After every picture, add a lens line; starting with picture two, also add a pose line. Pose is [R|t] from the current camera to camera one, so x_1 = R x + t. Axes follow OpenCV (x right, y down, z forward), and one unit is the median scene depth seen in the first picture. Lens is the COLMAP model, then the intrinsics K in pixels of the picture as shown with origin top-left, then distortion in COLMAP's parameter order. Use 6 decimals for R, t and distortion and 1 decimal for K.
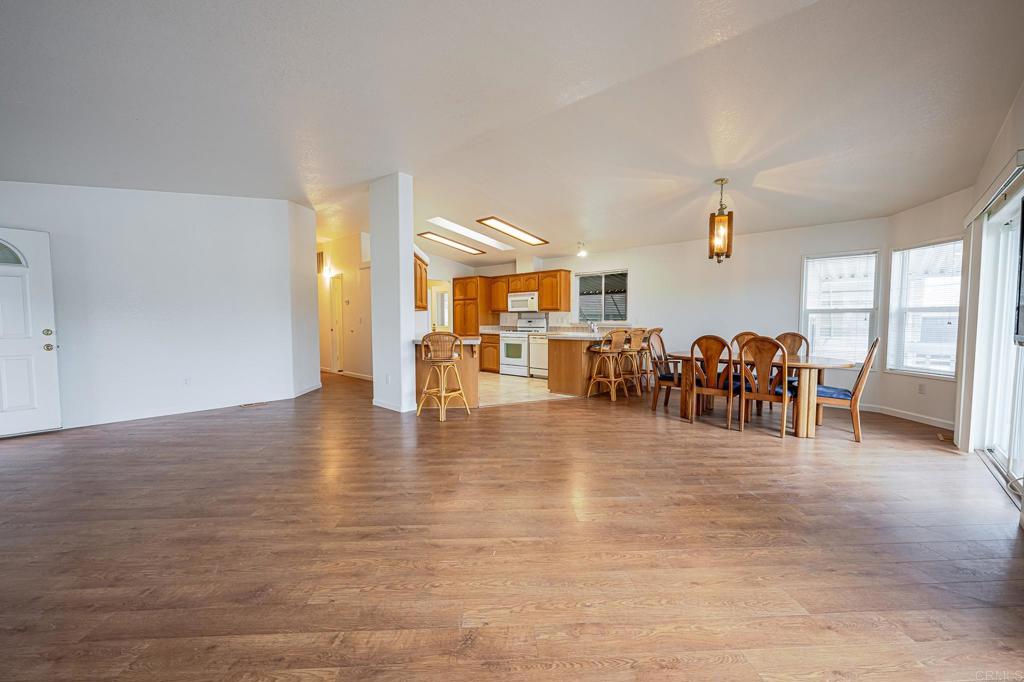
lens RADIAL K [[405.2, 0, 512.0], [0, 405.2, 341.0], [0, 0, 1]] dist [0.001039, -0.000370]
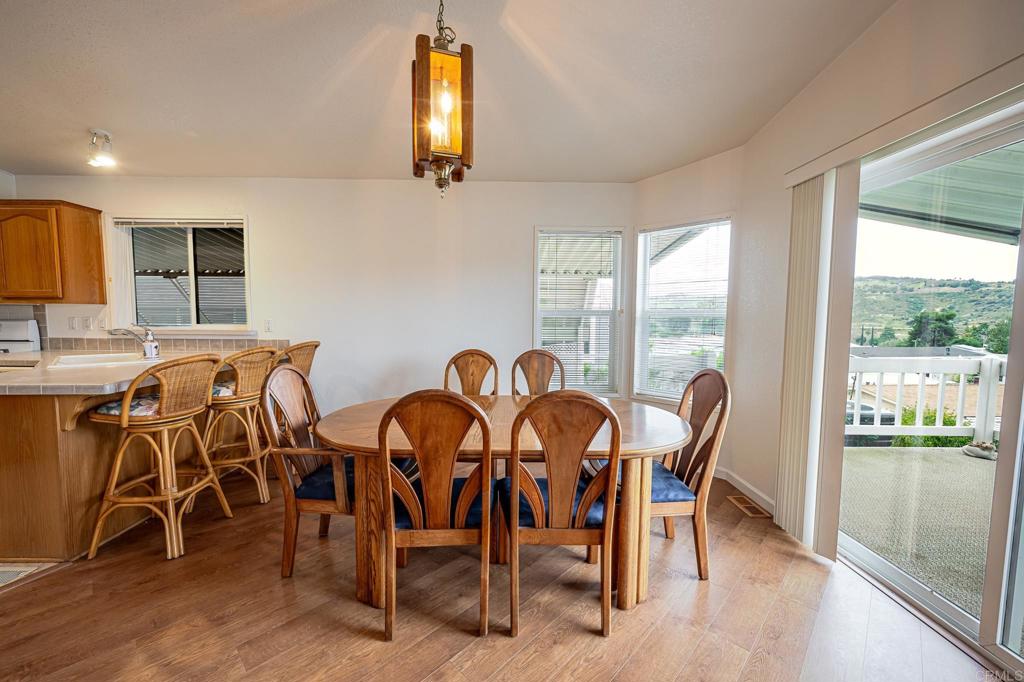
lens RADIAL K [[405.2, 0, 512.0], [0, 405.2, 341.0], [0, 0, 1]] dist [0.001039, -0.000370]
pose [[0.730628, -0.039758, 0.681618, 0.237514], [0.028879, 0.999209, 0.027328, -0.046394], [-0.682165, -0.000282, 0.731198, 0.543198]]
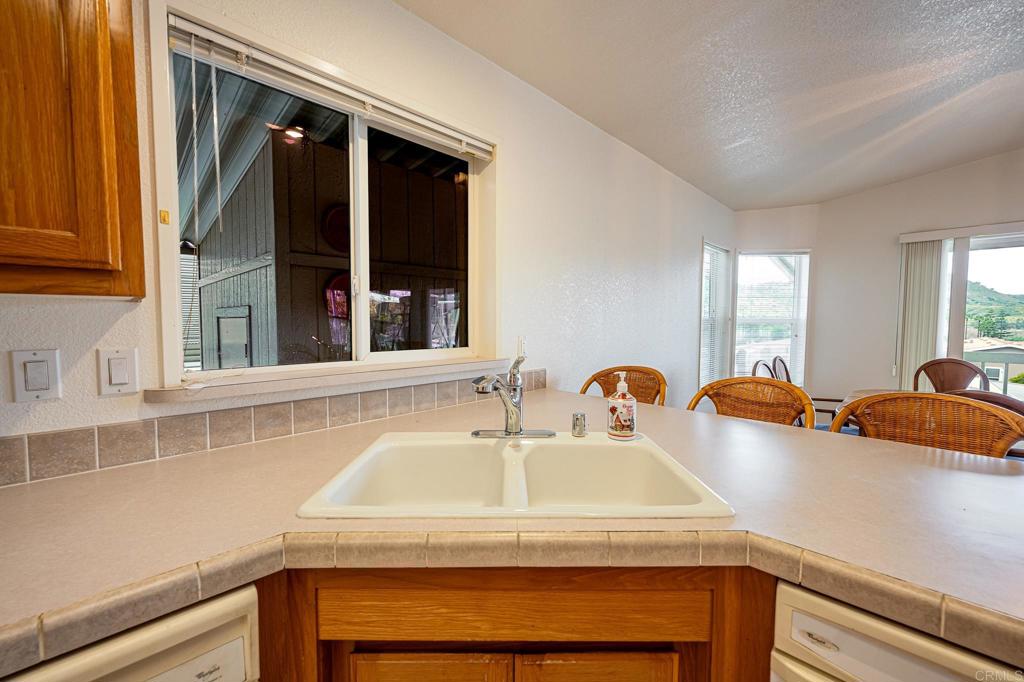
lens RADIAL K [[424.6, 0, 512.0], [0, 424.6, 341.0], [0, 0, 1]] dist [0.000240, -0.000129]
pose [[0.018384, -0.050473, 0.998556, 0.018149], [0.046427, 0.997691, 0.049574, -0.089242], [-0.998753, 0.045448, 0.020685, 1.292903]]
